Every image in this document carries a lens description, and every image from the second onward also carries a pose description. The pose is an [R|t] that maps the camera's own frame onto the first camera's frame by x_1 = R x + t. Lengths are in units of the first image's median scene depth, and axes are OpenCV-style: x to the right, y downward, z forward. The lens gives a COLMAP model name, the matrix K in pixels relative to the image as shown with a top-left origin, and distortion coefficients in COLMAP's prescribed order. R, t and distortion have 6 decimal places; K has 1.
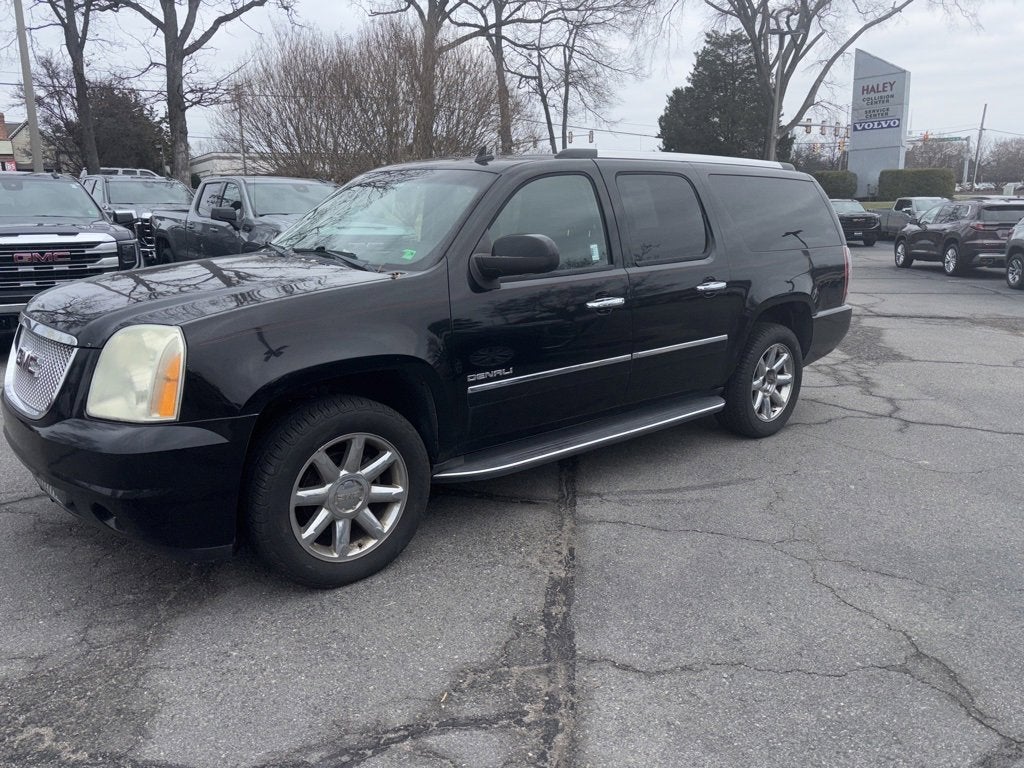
lens RADIAL K [[761.1, 0, 515.4], [0, 761.1, 375.3], [0, 0, 1]] dist [0.031679, -0.026717]
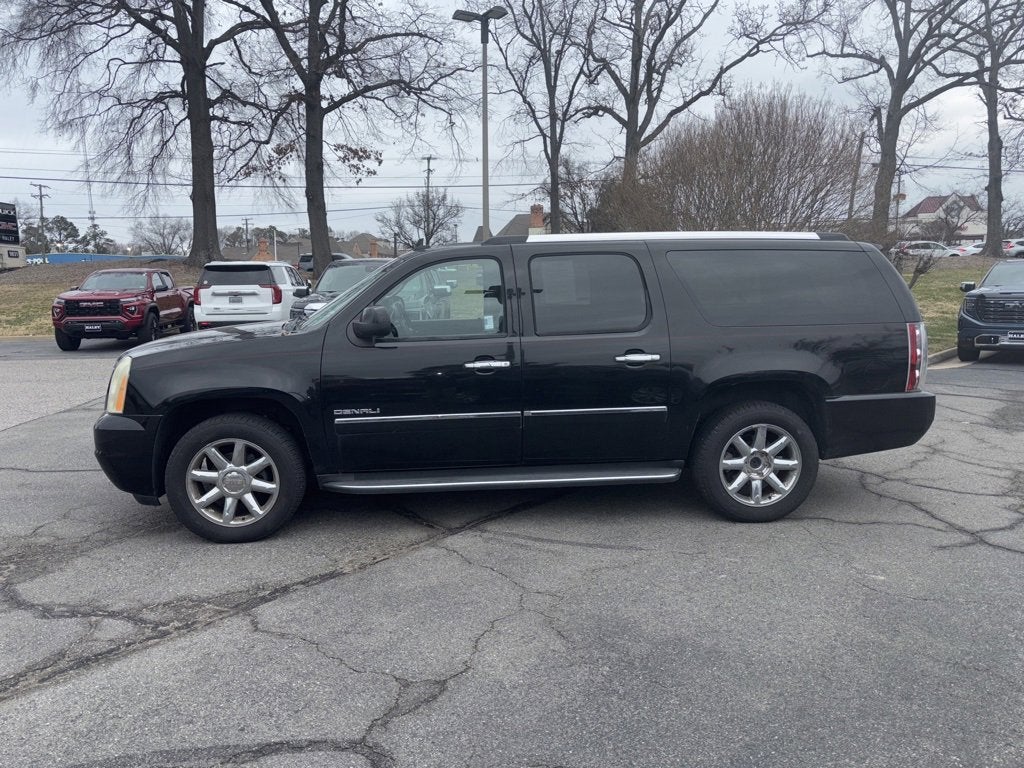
lens RADIAL K [[761.1, 0, 514.2], [0, 761.1, 378.9], [0, 0, 1]] dist [0.031679, -0.026717]
pose [[0.816155, 0.065690, -0.574088, 0.791725], [-0.113445, 0.992397, -0.047725, -0.021384], [0.566588, 0.104079, 0.817402, 0.067918]]
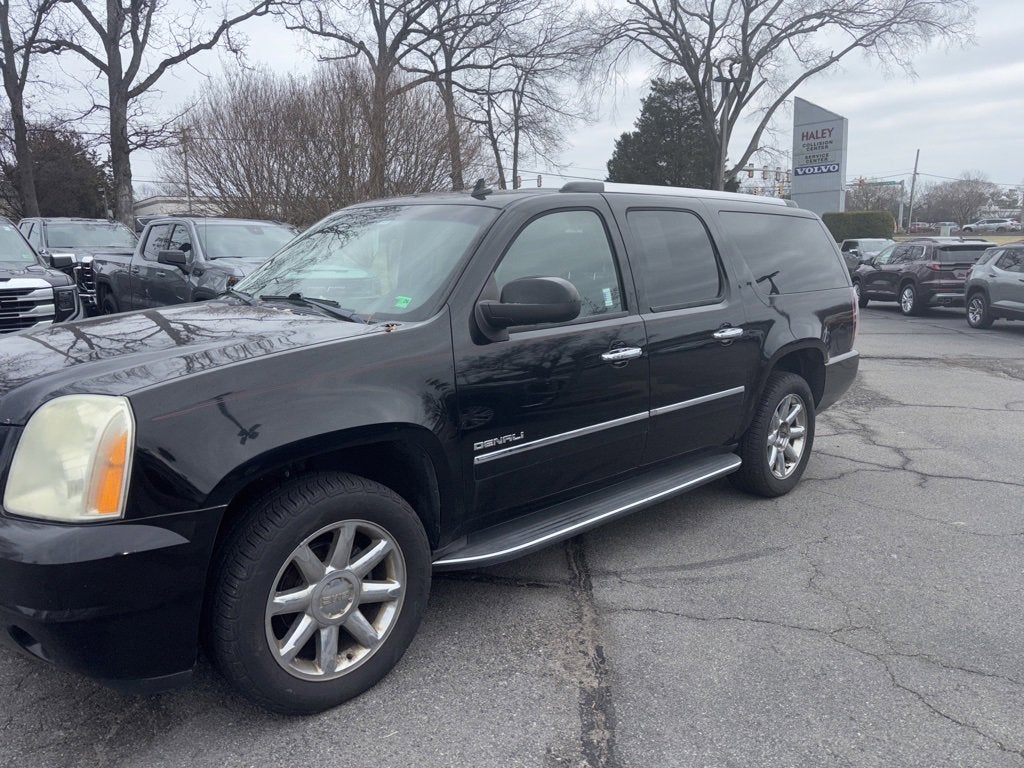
lens RADIAL K [[761.1, 0, 505.4], [0, 761.1, 383.7], [0, 0, 1]] dist [0.031679, -0.026717]
pose [[0.998599, -0.013168, 0.051249, -0.058432], [0.015372, 0.998963, -0.042852, -0.024570], [-0.050631, 0.043579, 0.997766, 0.126283]]
